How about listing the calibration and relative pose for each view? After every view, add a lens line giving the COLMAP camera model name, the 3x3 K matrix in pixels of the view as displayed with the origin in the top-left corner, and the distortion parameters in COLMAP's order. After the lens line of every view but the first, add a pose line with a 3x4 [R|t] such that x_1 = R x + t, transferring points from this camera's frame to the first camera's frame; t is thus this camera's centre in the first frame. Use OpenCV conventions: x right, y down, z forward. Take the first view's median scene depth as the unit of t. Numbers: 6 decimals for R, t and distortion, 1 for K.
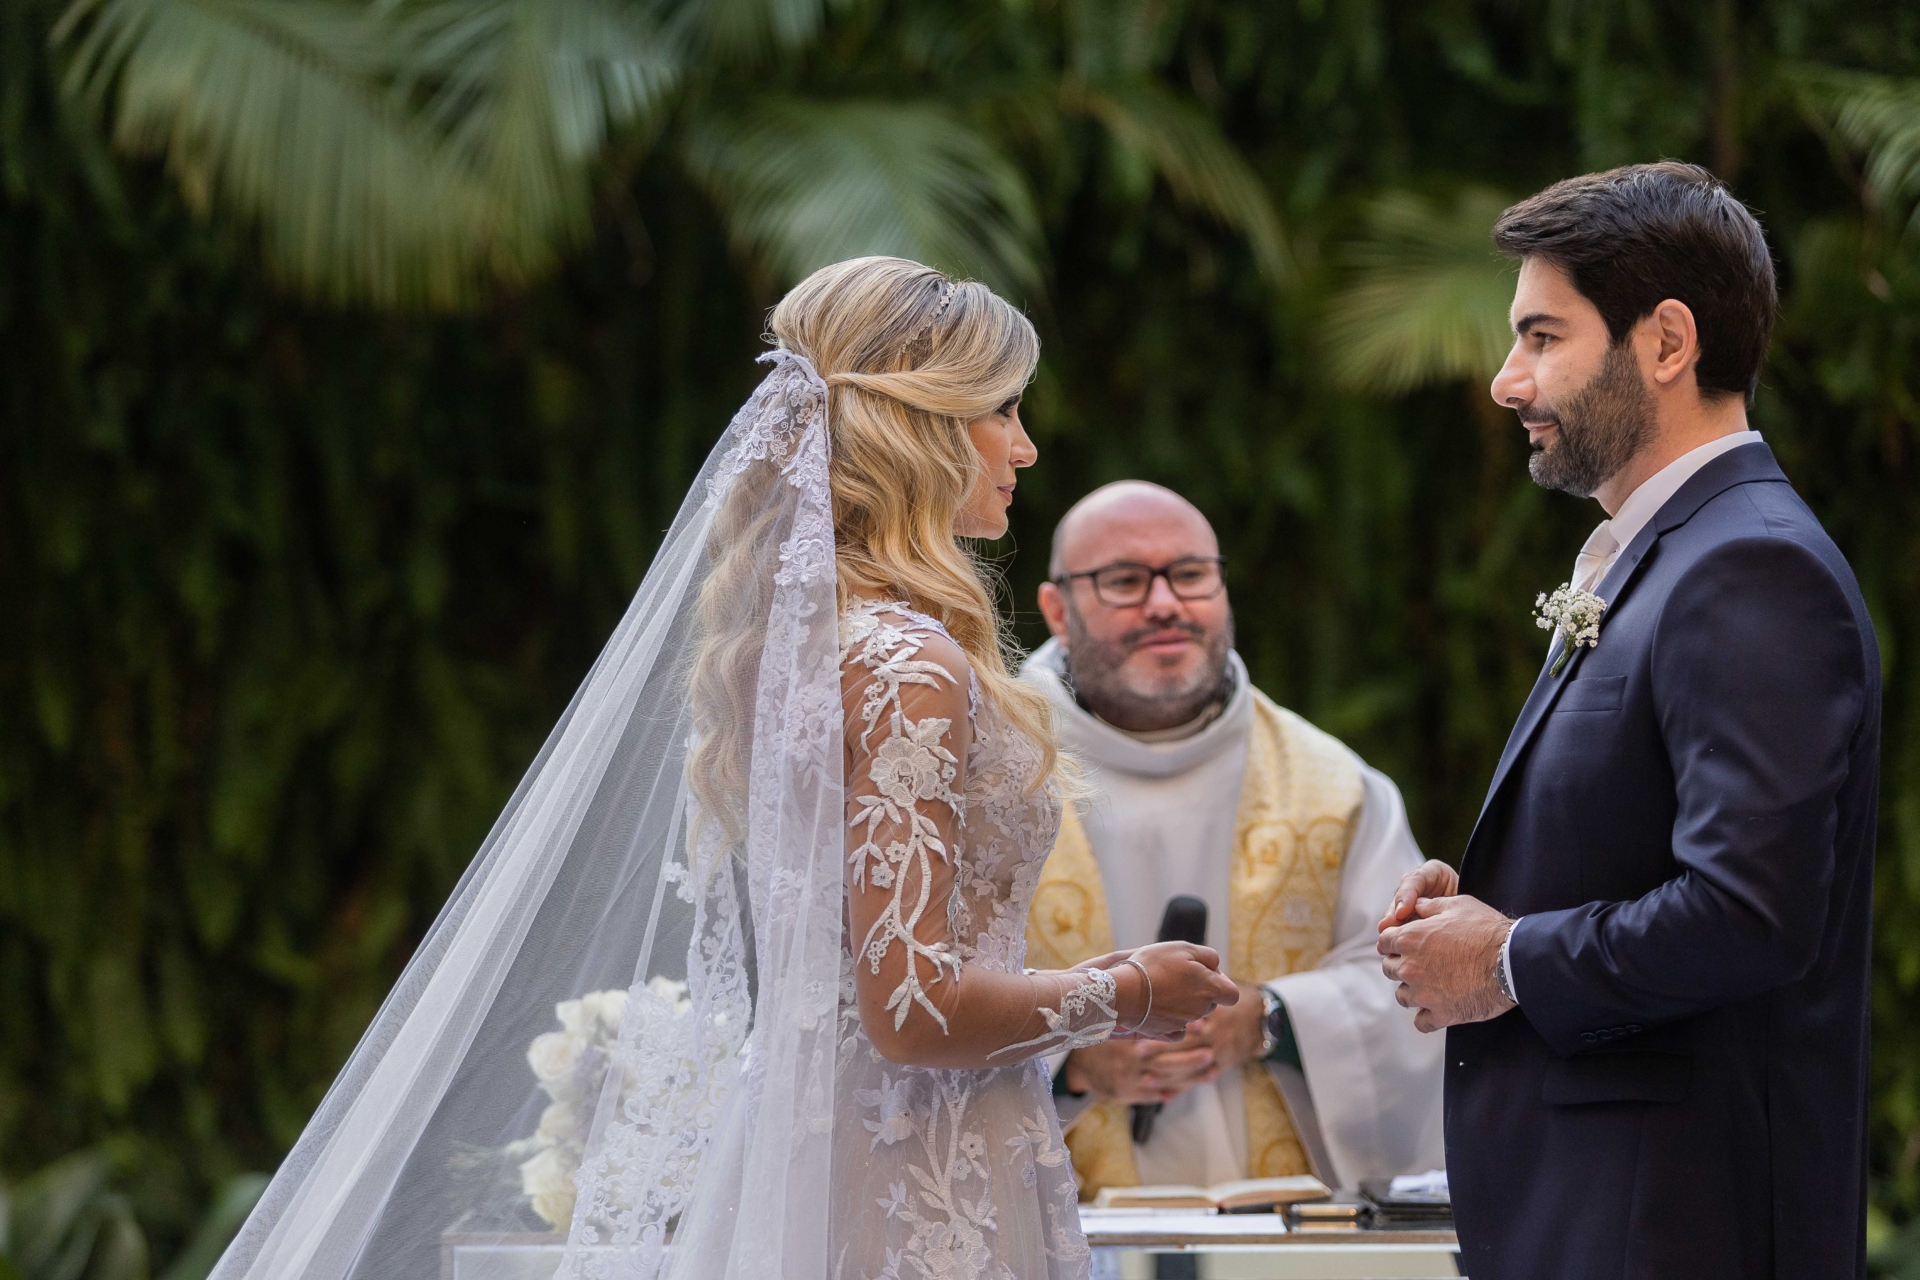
lens RADIAL K [[6647.3, 0, 988.7], [0, 6647.3, 714.3], [0, 0, 1]] dist [0.245058, 0.000000]
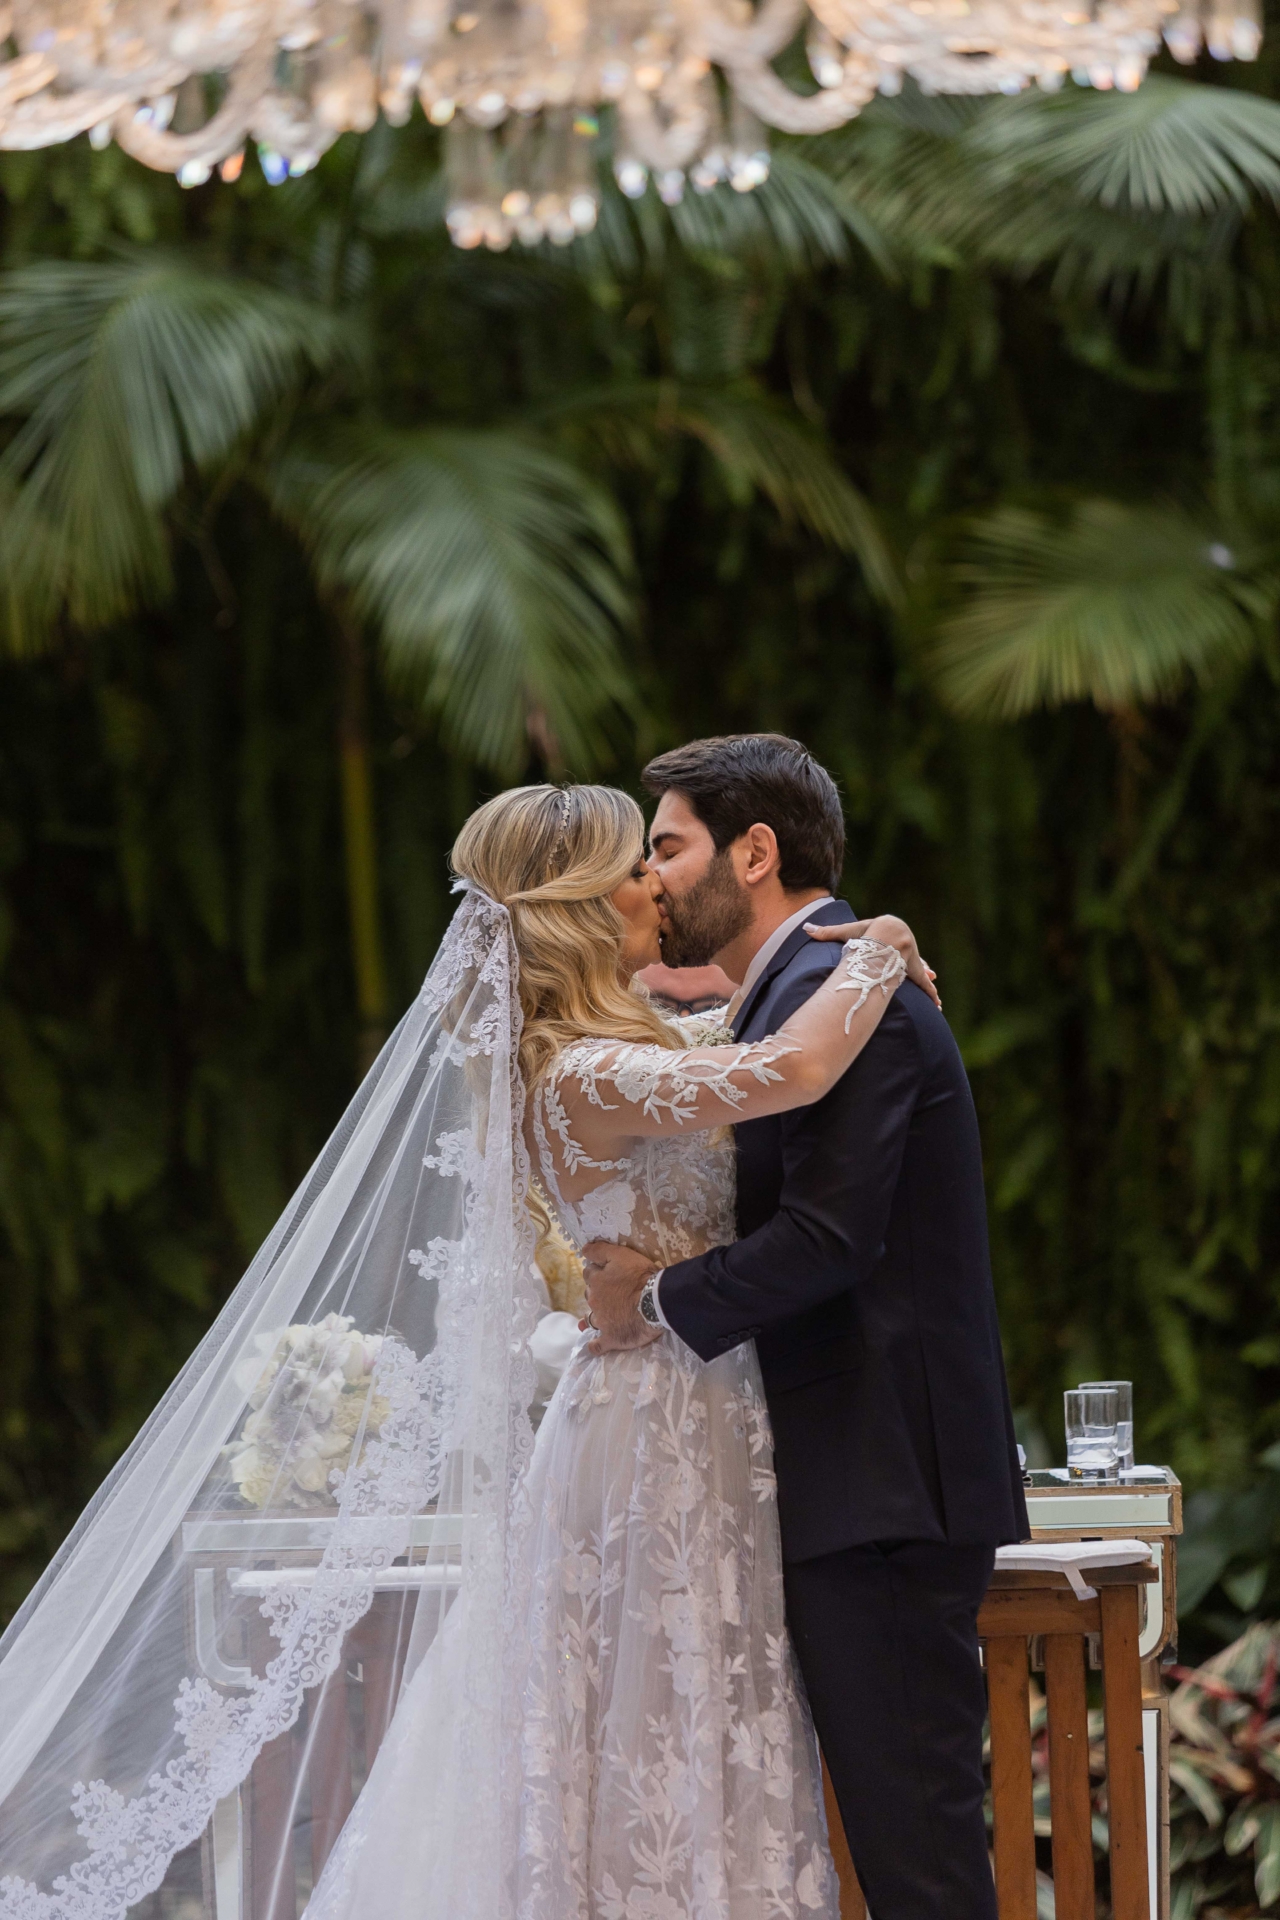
lens RADIAL K [[10256.1, 0, 595.2], [0, 10256.1, 976.6], [0, 0, 1]] dist [2.806943, 0.000000]
pose [[0.999680, -0.025290, -0.000680, 0.001076], [0.025288, 0.999677, -0.002527, -0.008314], [0.000744, 0.002509, 0.999997, -0.473705]]
